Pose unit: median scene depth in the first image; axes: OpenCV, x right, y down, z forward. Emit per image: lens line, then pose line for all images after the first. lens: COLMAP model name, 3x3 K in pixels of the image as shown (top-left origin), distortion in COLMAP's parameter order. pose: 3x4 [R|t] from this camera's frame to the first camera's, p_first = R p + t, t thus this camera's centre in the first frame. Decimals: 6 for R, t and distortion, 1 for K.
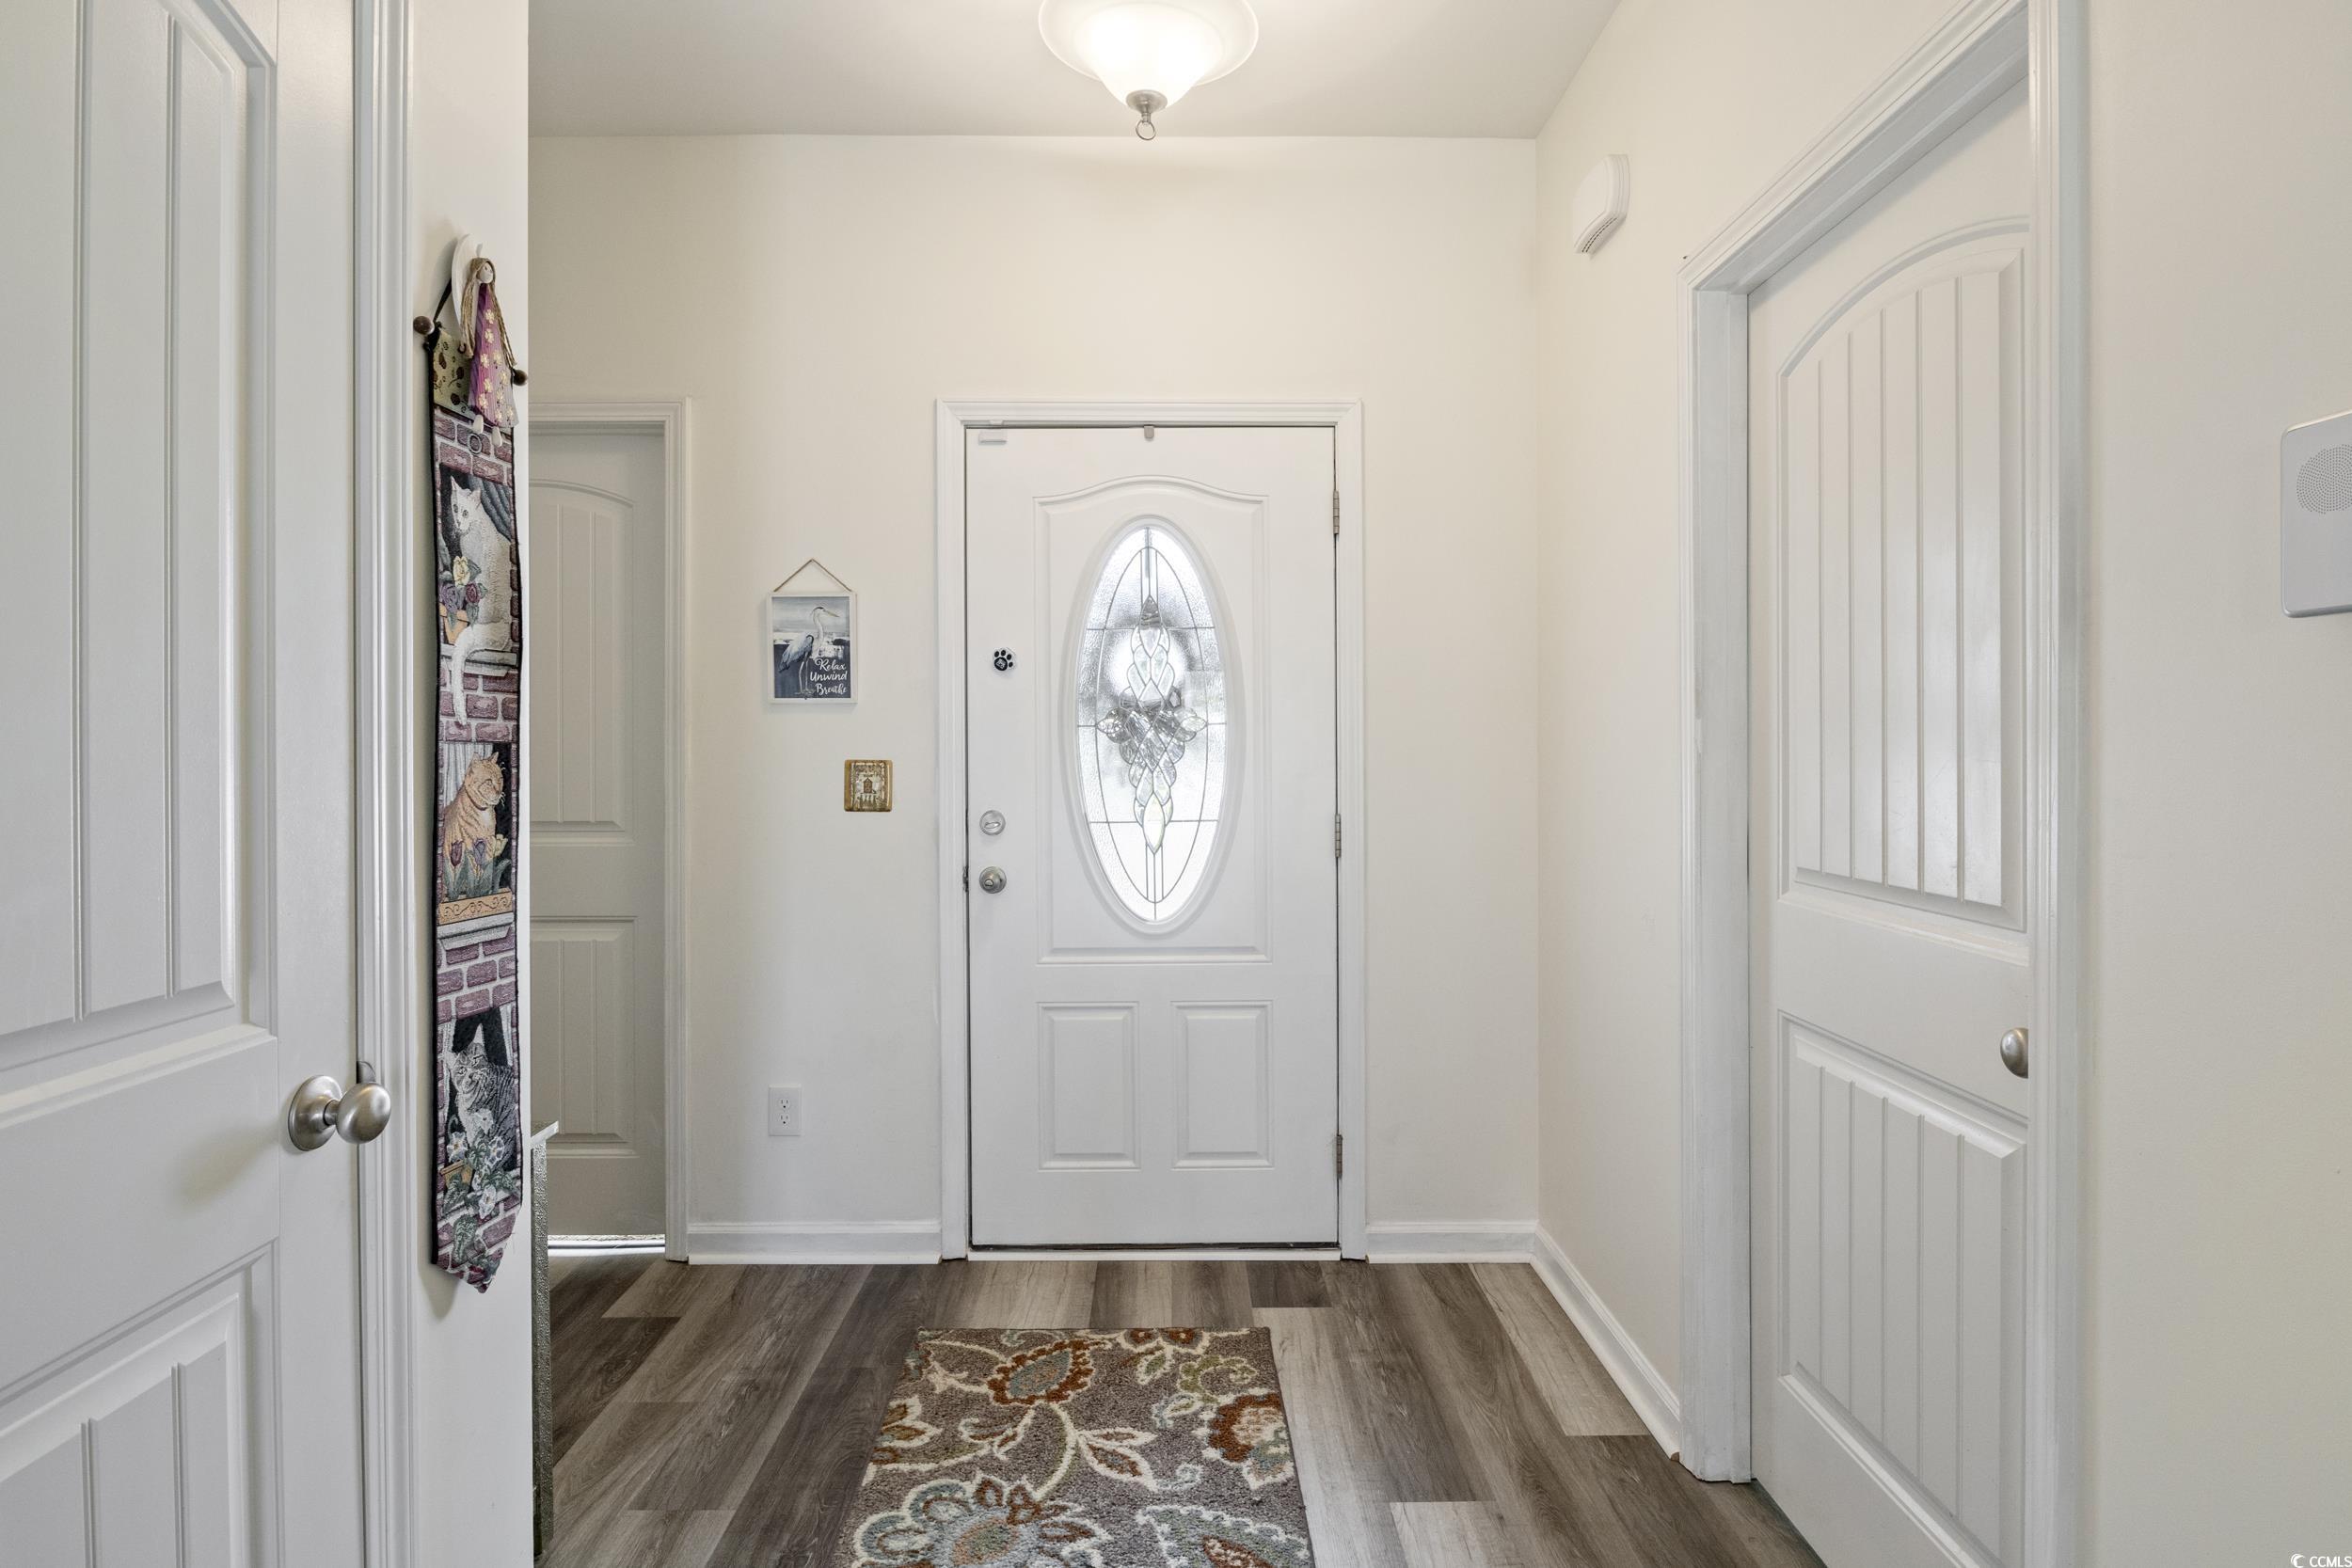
lens RADIAL K [[1287.5, 0, 1178.4], [0, 1287.5, 752.2], [0, 0, 1]] dist [-0.000234, -0.000021]
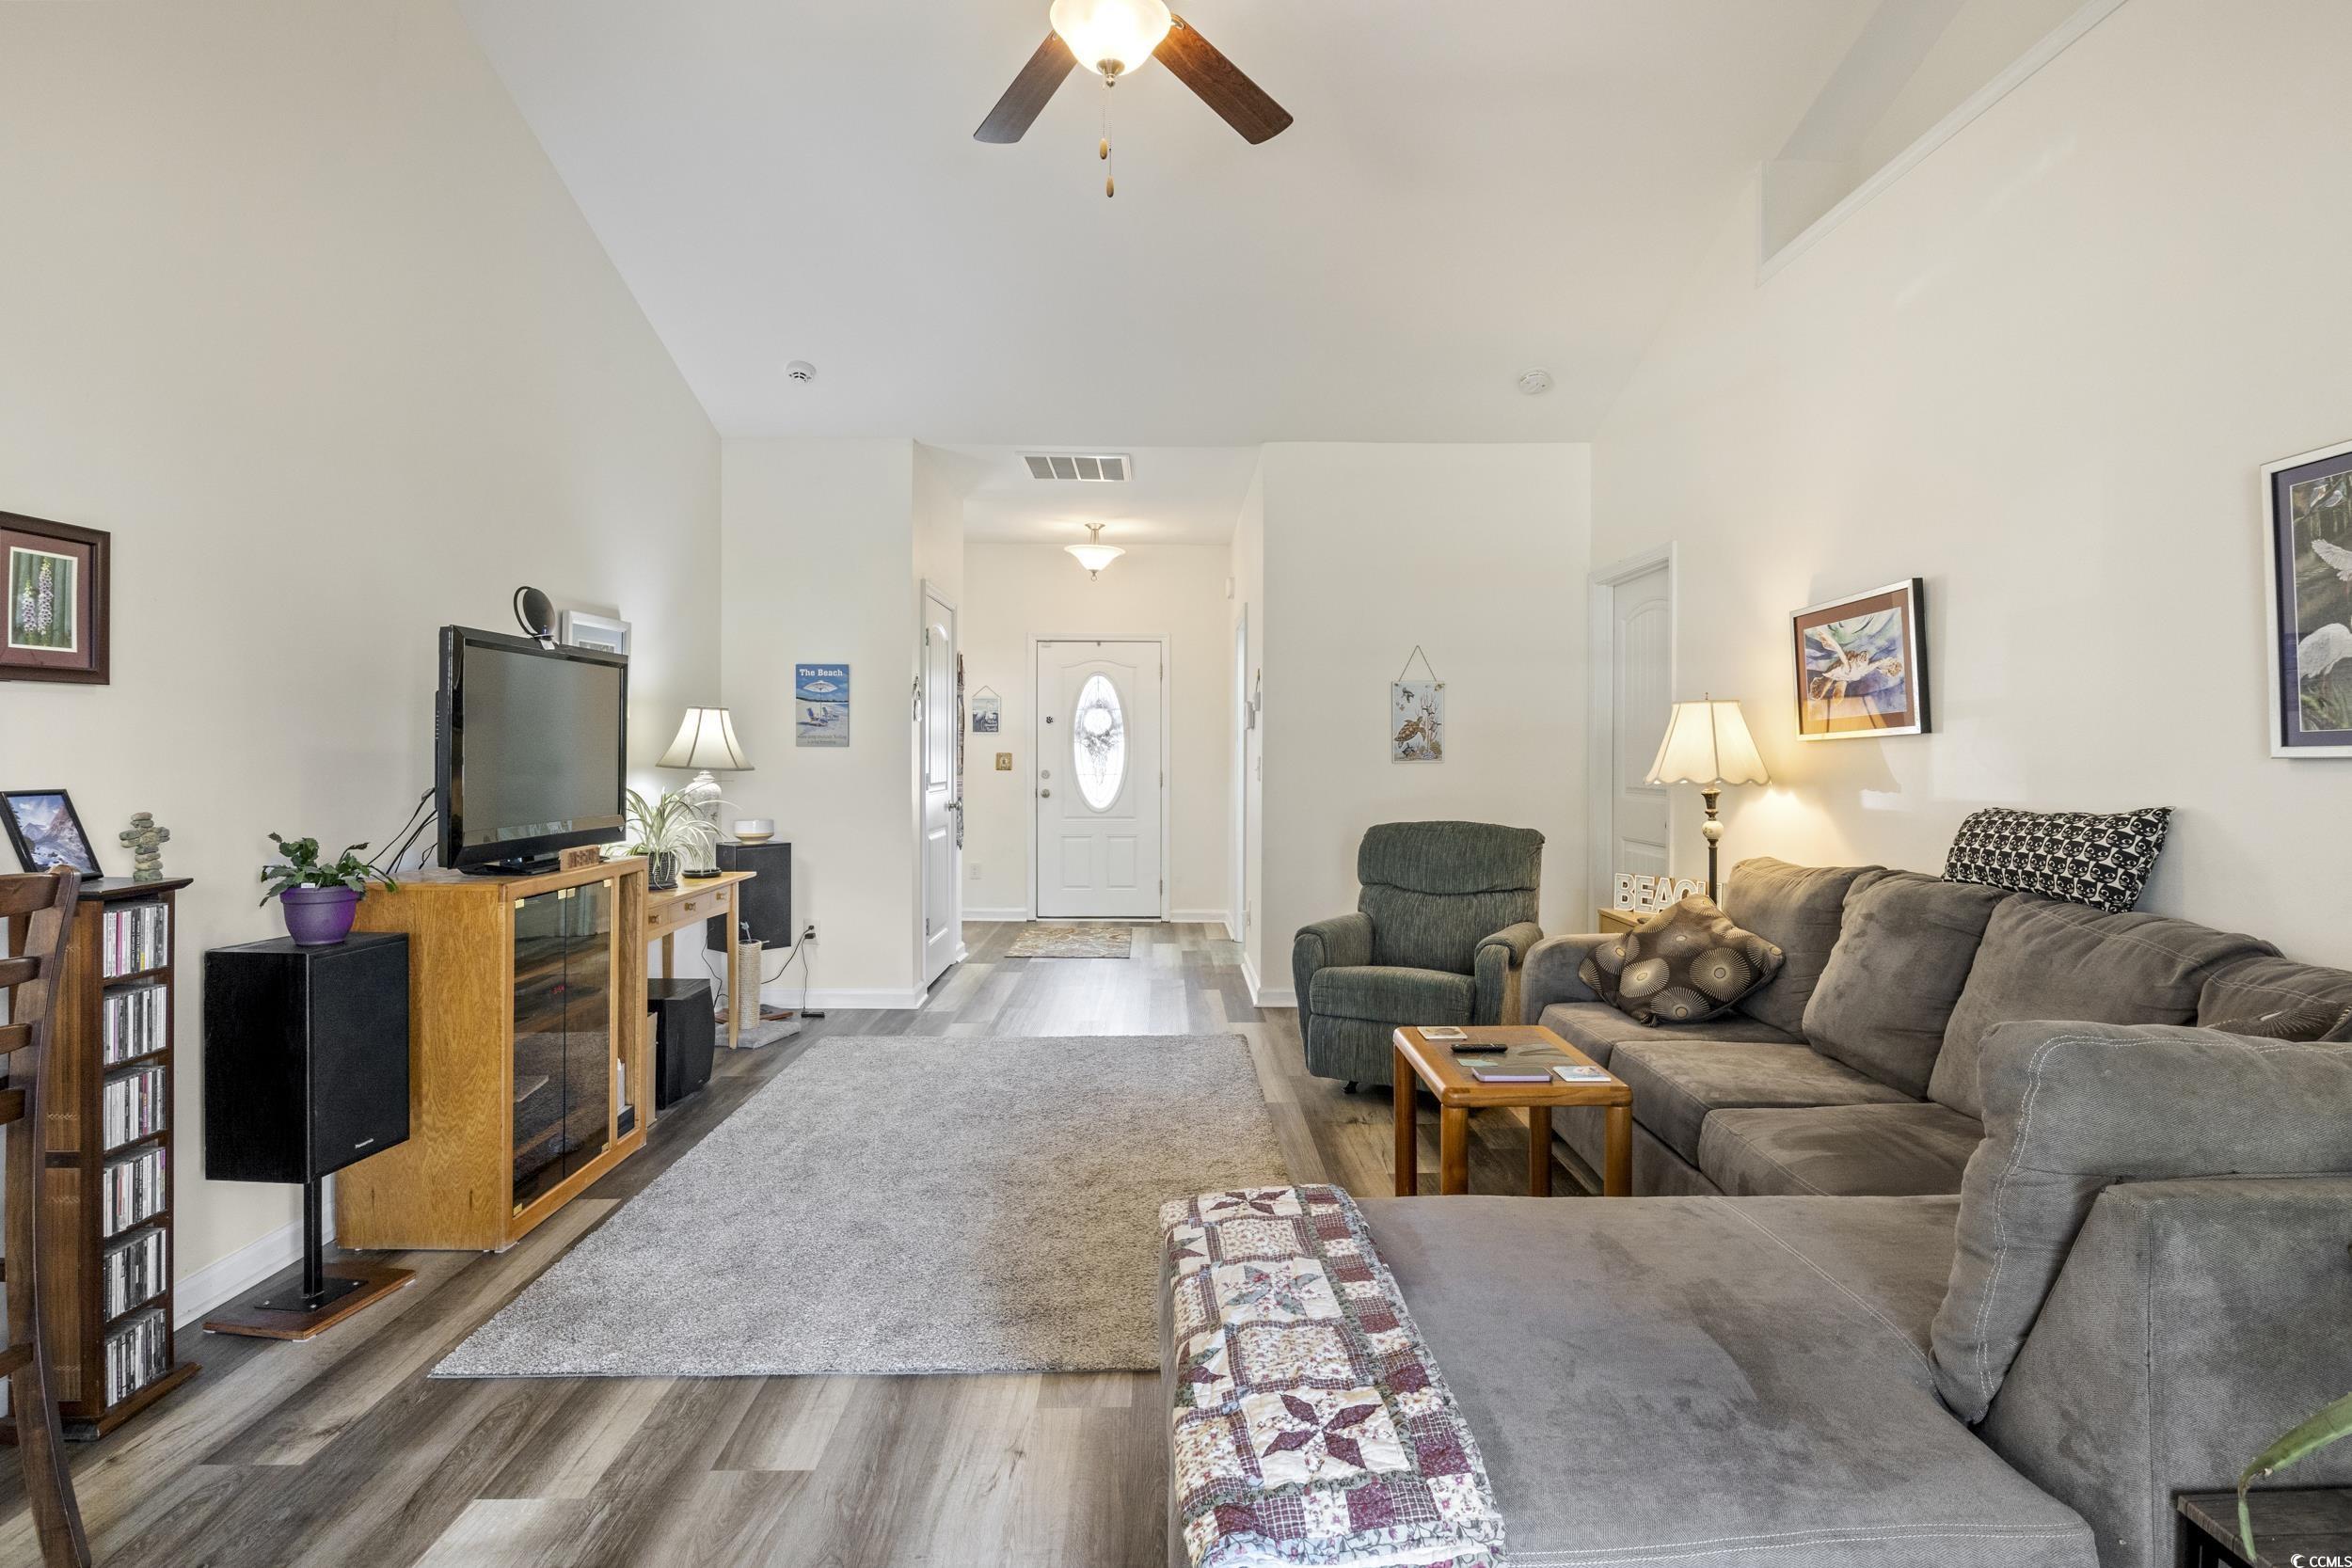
lens RADIAL K [[1173.3, 0, 1181.8], [0, 1173.3, 762.2], [0, 0, 1]] dist [-0.006907, -0.001433]
pose [[0.999835, 0.005244, 0.017377, 0.124154], [-0.005259, 0.999986, 0.000816, 0.022976], [-0.017373, -0.000907, 0.999849, -1.731834]]
